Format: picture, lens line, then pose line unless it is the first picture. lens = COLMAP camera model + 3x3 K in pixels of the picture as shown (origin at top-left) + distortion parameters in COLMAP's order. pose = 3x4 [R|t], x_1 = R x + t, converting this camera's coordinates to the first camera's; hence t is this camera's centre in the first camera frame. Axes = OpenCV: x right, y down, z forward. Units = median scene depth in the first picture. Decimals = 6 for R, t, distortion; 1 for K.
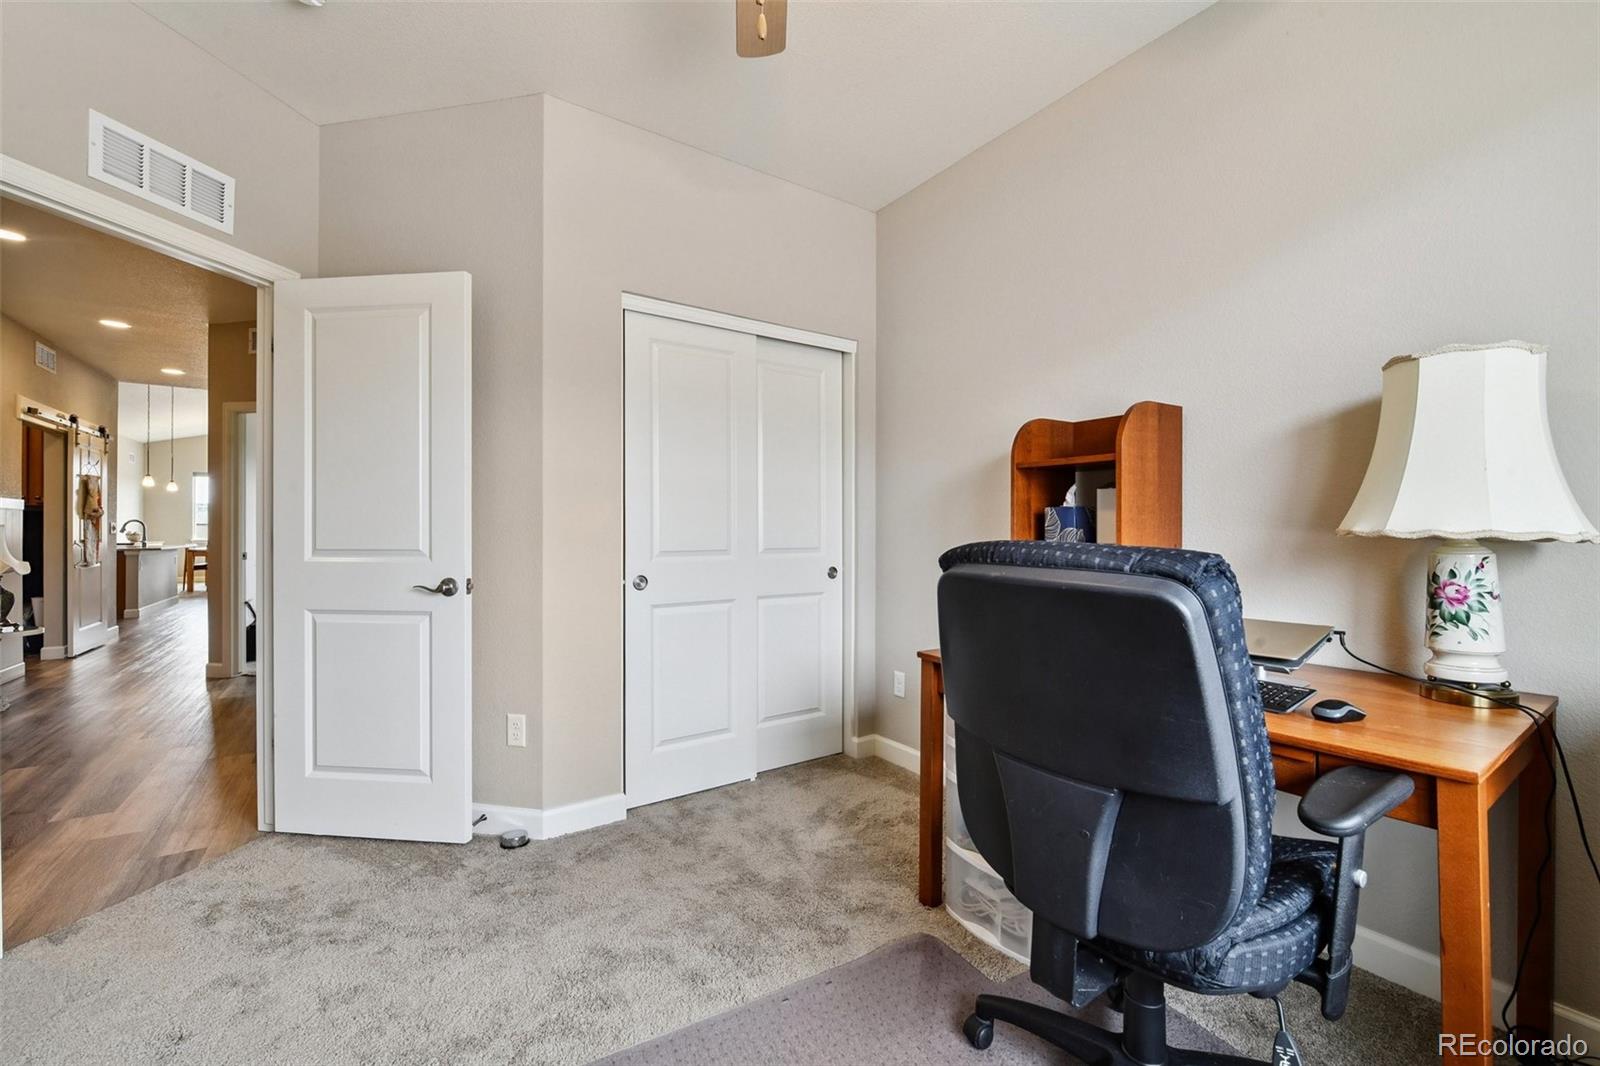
lens RADIAL K [[634.7, 0, 808.6], [0, 634.7, 524.0], [0, 0, 1]] dist [0.001234, -0.000519]
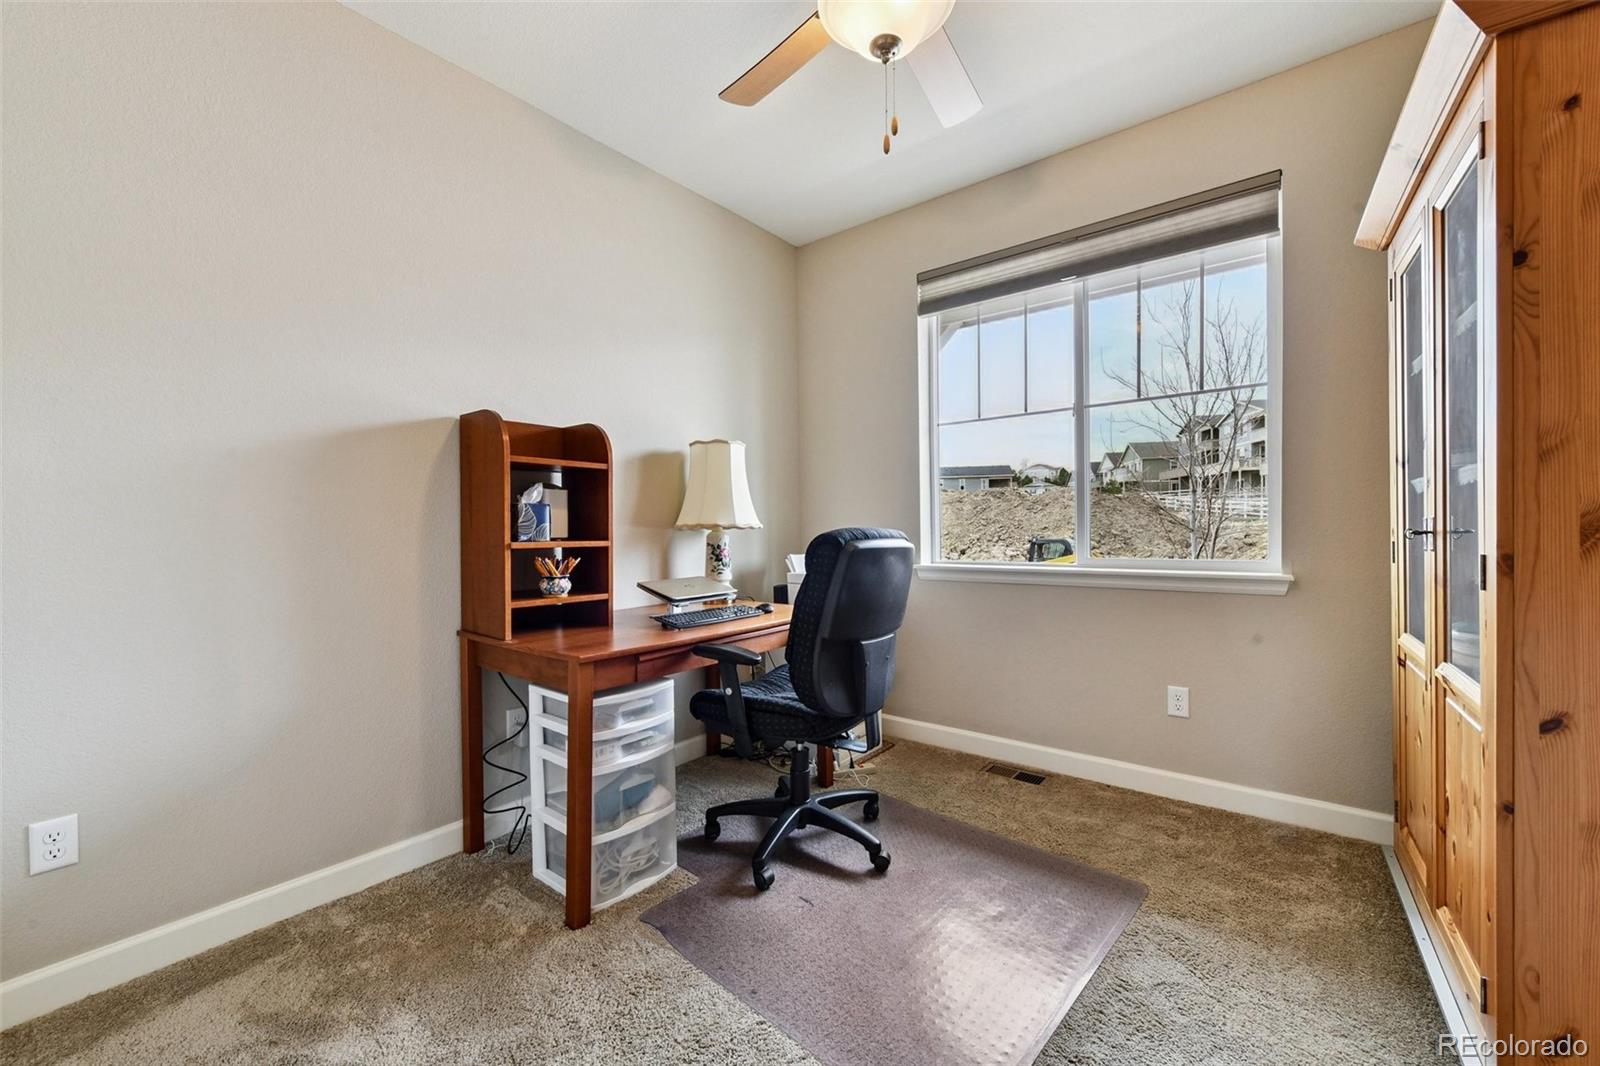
lens RADIAL K [[634.7, 0, 808.6], [0, 634.7, 524.0], [0, 0, 1]] dist [0.001234, -0.000519]
pose [[-0.282170, 0.000534, 0.959364, -0.895837], [0.001798, 0.999998, -0.000028, 0.009095], [-0.959363, 0.001717, -0.282170, 1.047405]]
